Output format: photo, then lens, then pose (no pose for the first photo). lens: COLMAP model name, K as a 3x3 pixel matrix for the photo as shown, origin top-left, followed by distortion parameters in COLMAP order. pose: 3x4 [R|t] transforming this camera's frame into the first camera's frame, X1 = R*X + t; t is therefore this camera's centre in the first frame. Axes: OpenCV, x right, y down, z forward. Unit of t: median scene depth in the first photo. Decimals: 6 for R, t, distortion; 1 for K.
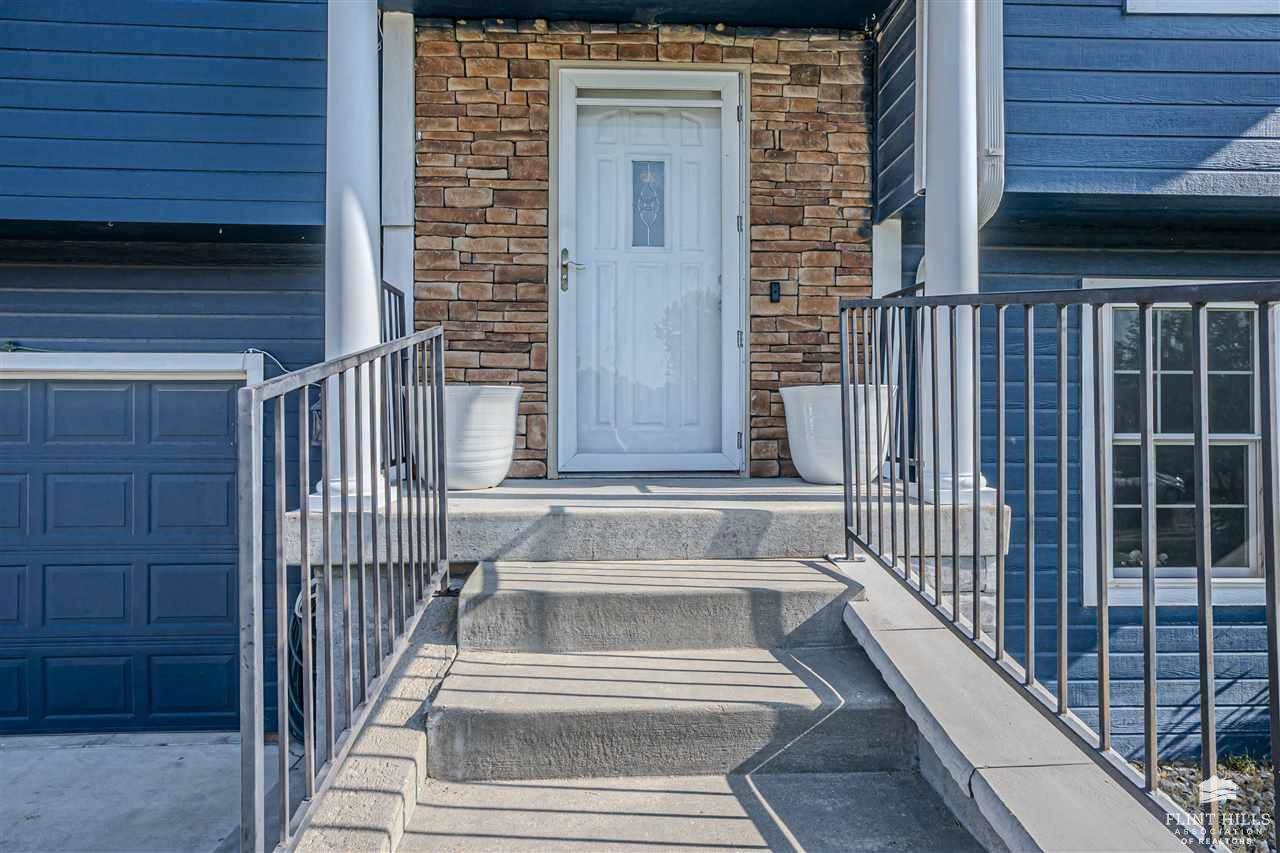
lens RADIAL K [[736.6, 0, 636.8], [0, 736.6, 422.5], [0, 0, 1]] dist [-0.017031, 0.021571]
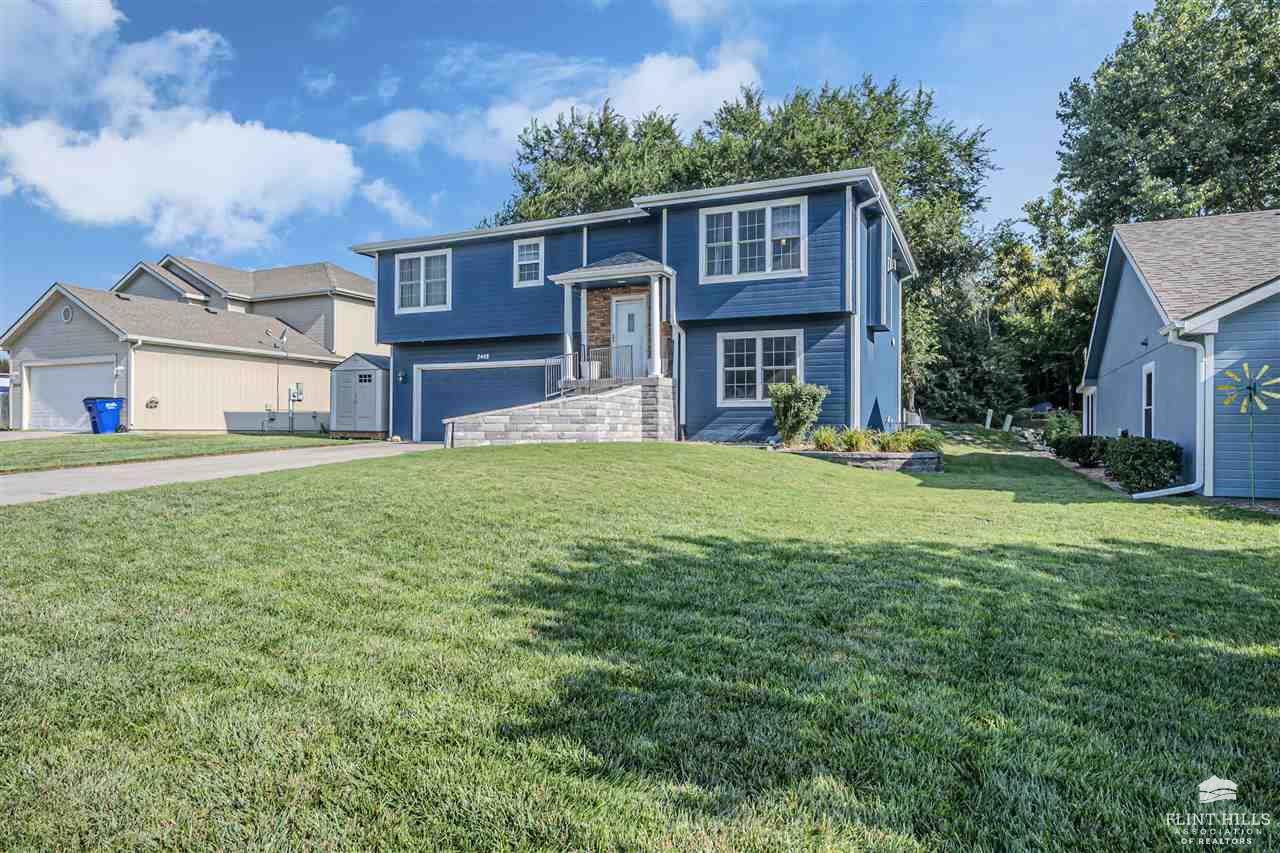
lens RADIAL K [[736.6, 0, 634.1], [0, 736.6, 425.8], [0, 0, 1]] dist [-0.017031, 0.021571]
pose [[0.890324, -0.002348, -0.455322, 2.233603], [-0.000092, 0.999986, -0.005337, 0.398194], [0.455328, 0.004794, 0.890311, -3.269541]]
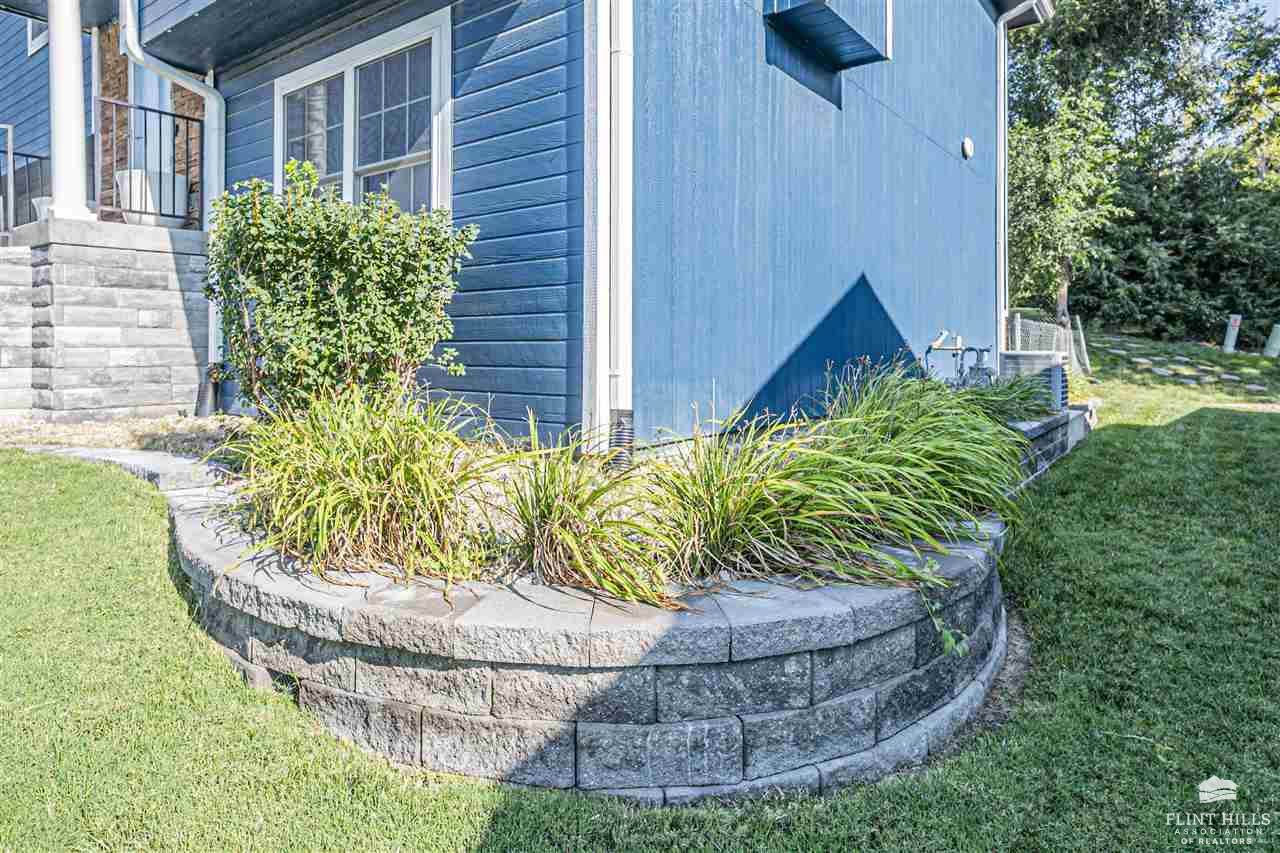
lens RADIAL K [[736.6, 0, 624.4], [0, 736.6, 339.8], [0, 0, 1]] dist [-0.017031, 0.021571]
pose [[0.762712, -0.007794, -0.646692, 2.090851], [0.003563, 0.999963, -0.007849, 0.331988], [0.646729, 0.003682, 0.762711, 0.315165]]
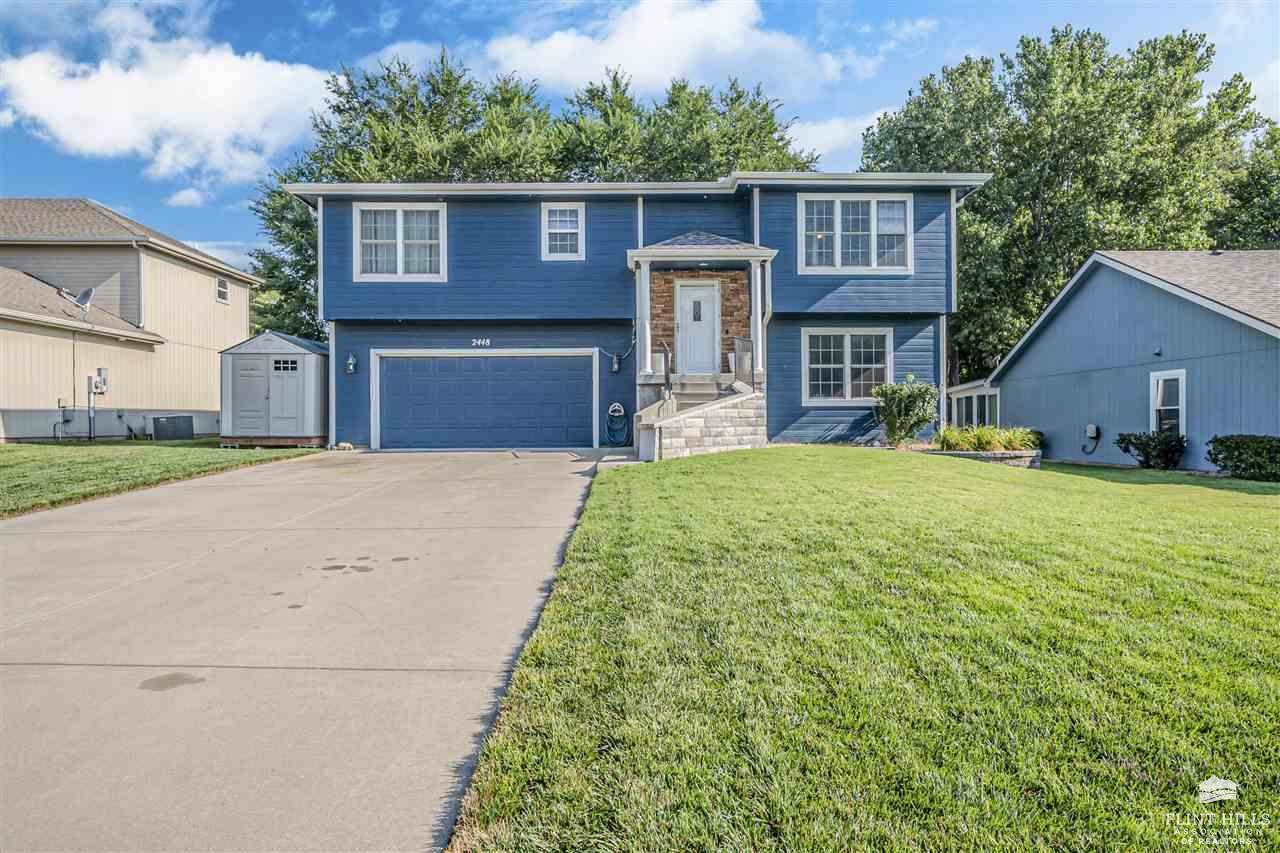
lens RADIAL K [[736.6, 0, 635.3], [0, 736.6, 423.6], [0, 0, 1]] dist [-0.017031, 0.021571]
pose [[0.999447, -0.008777, -0.032084, -0.213003], [0.008810, 0.999961, 0.000899, 0.346151], [0.032075, -0.001182, 0.999485, -3.291720]]
